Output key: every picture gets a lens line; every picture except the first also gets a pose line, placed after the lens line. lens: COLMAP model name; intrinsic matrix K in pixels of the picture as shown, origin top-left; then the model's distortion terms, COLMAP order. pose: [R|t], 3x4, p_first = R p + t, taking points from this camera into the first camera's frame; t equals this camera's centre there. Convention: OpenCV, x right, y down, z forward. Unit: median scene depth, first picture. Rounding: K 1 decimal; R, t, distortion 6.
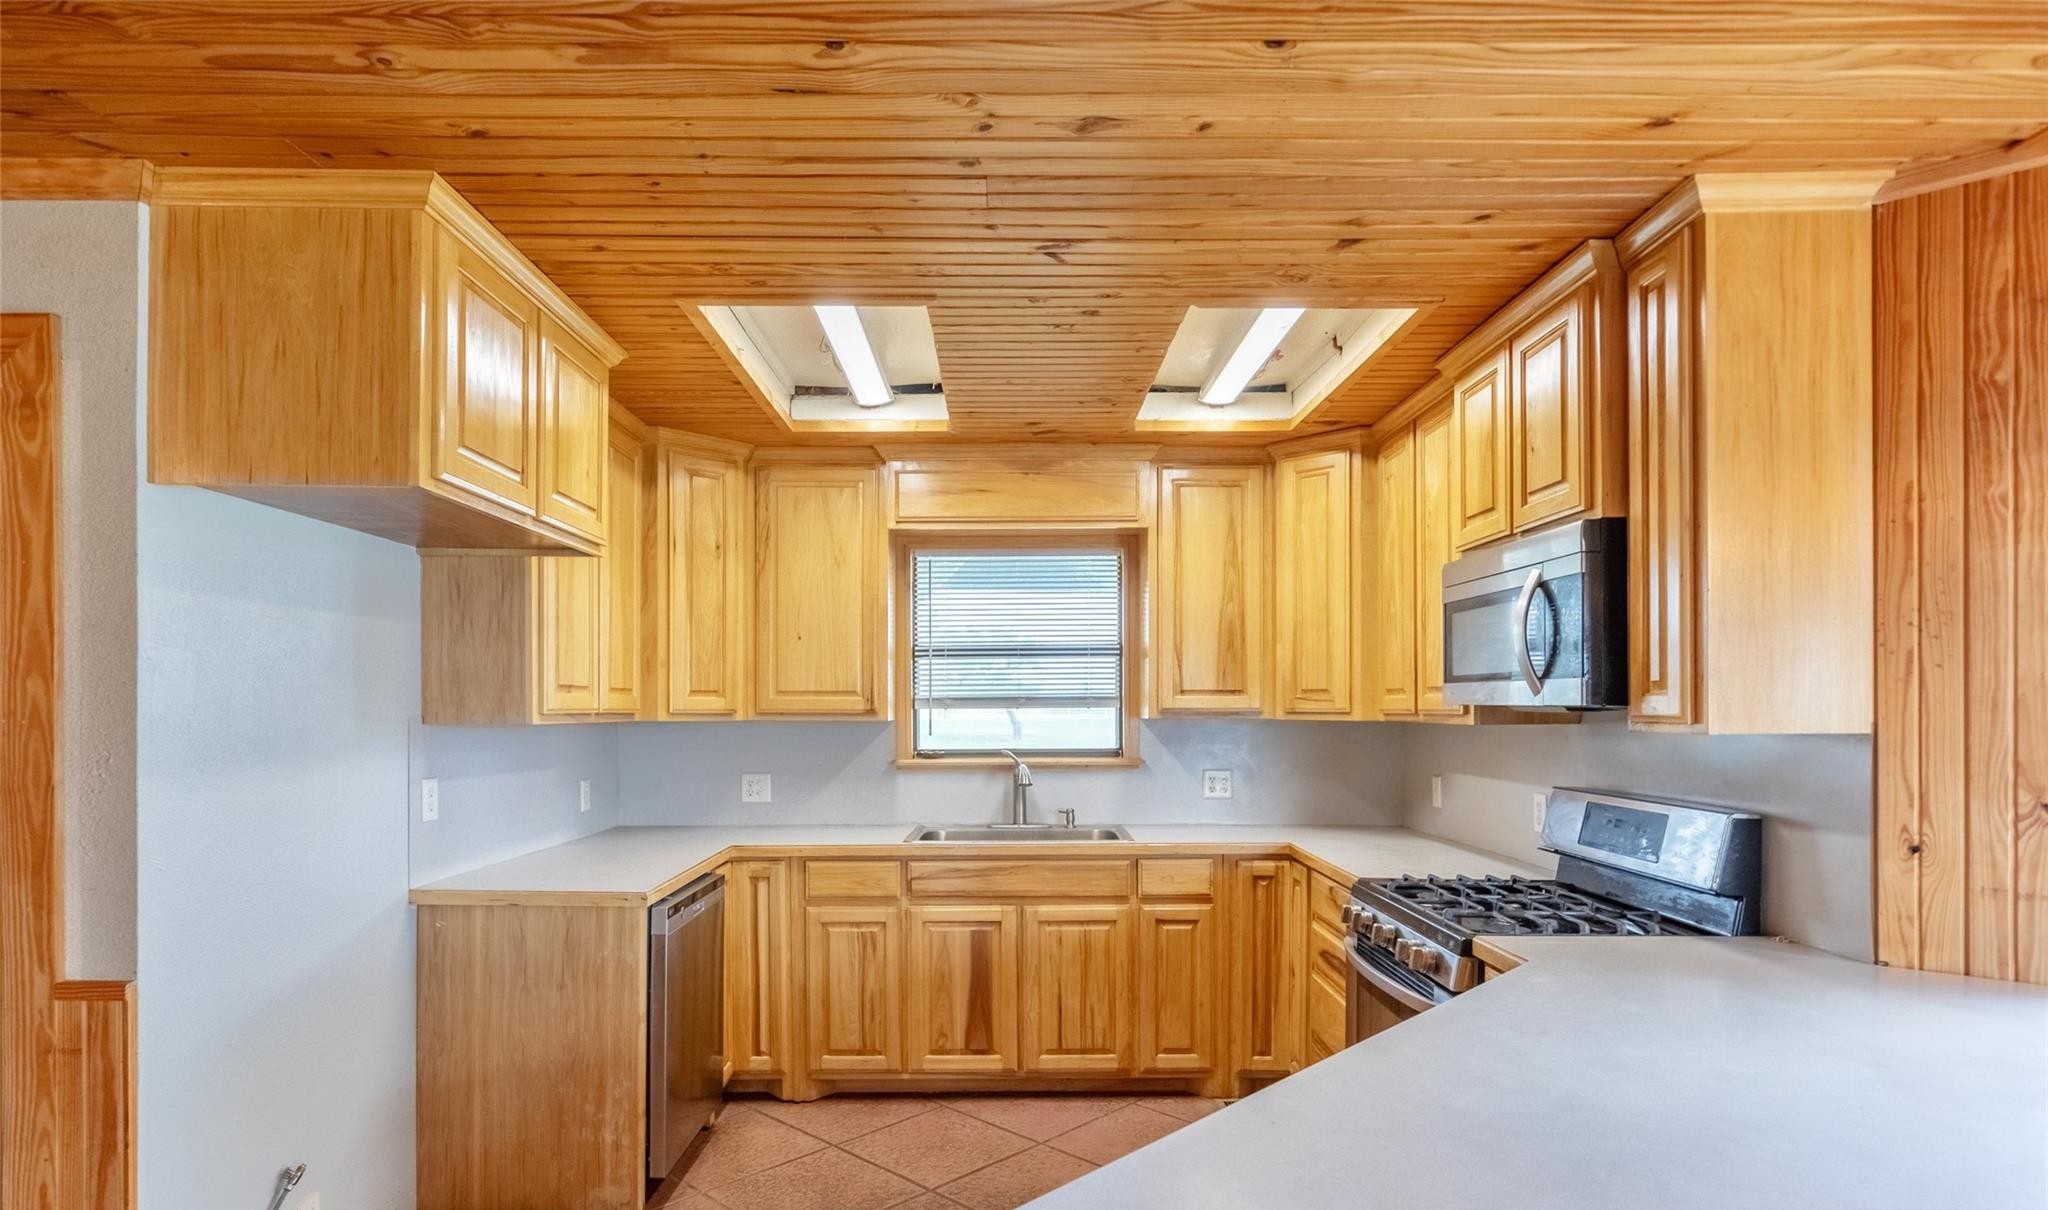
lens RADIAL K [[1004.4, 0, 1089.8], [0, 1004.4, 703.3], [0, 0, 1]] dist [-0.000718, -0.000101]
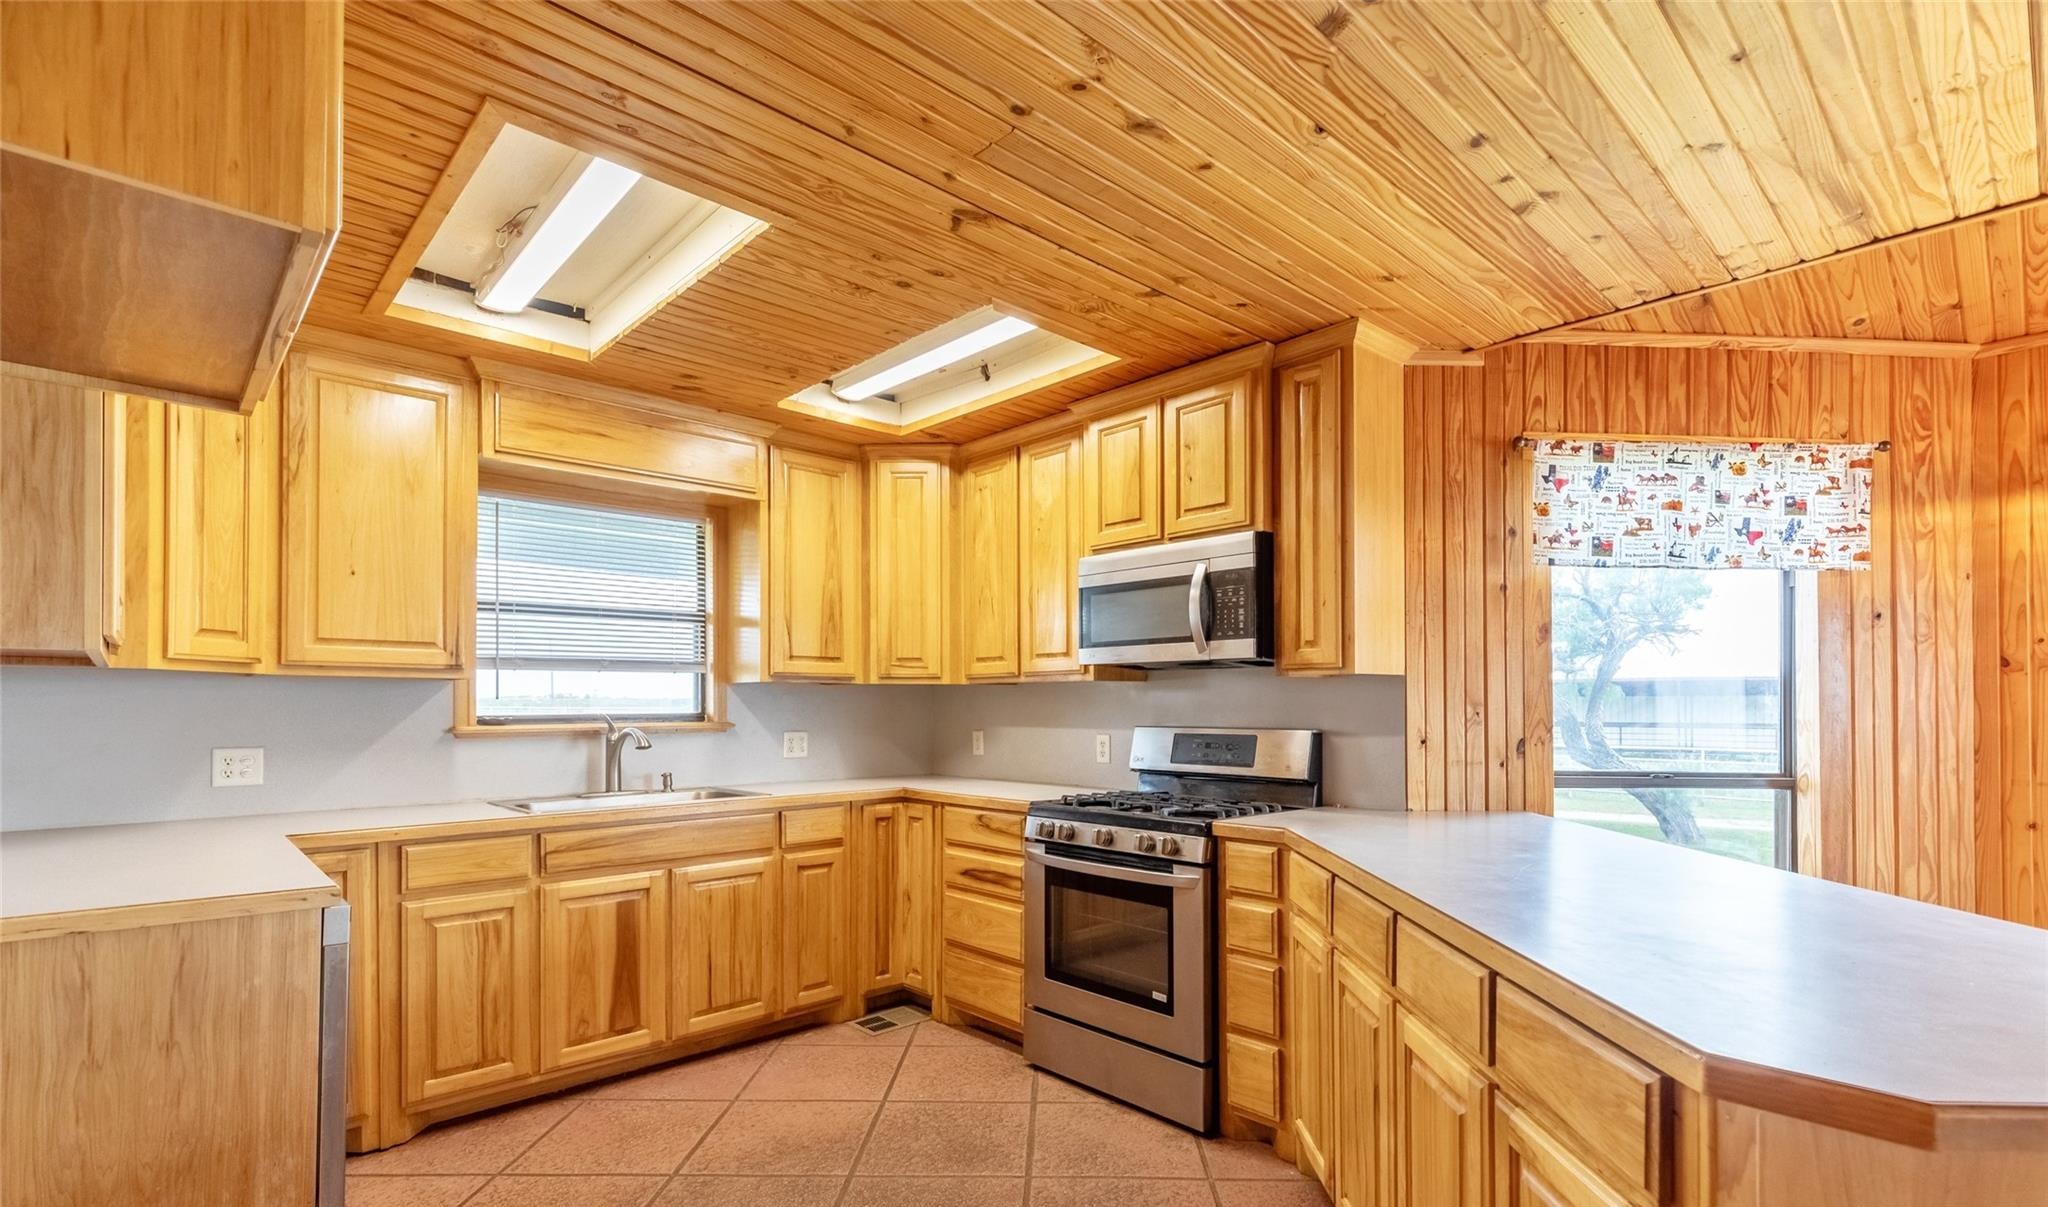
lens RADIAL K [[882.4, 0, 876.6], [0, 882.4, 704.5], [0, 0, 1]] dist [0.003086, 0.000038]
pose [[0.777884, 0.009062, 0.628343, -0.457781], [-0.001829, 0.999924, -0.012157, 0.053675], [-0.628406, 0.008308, 0.777841, 0.214400]]
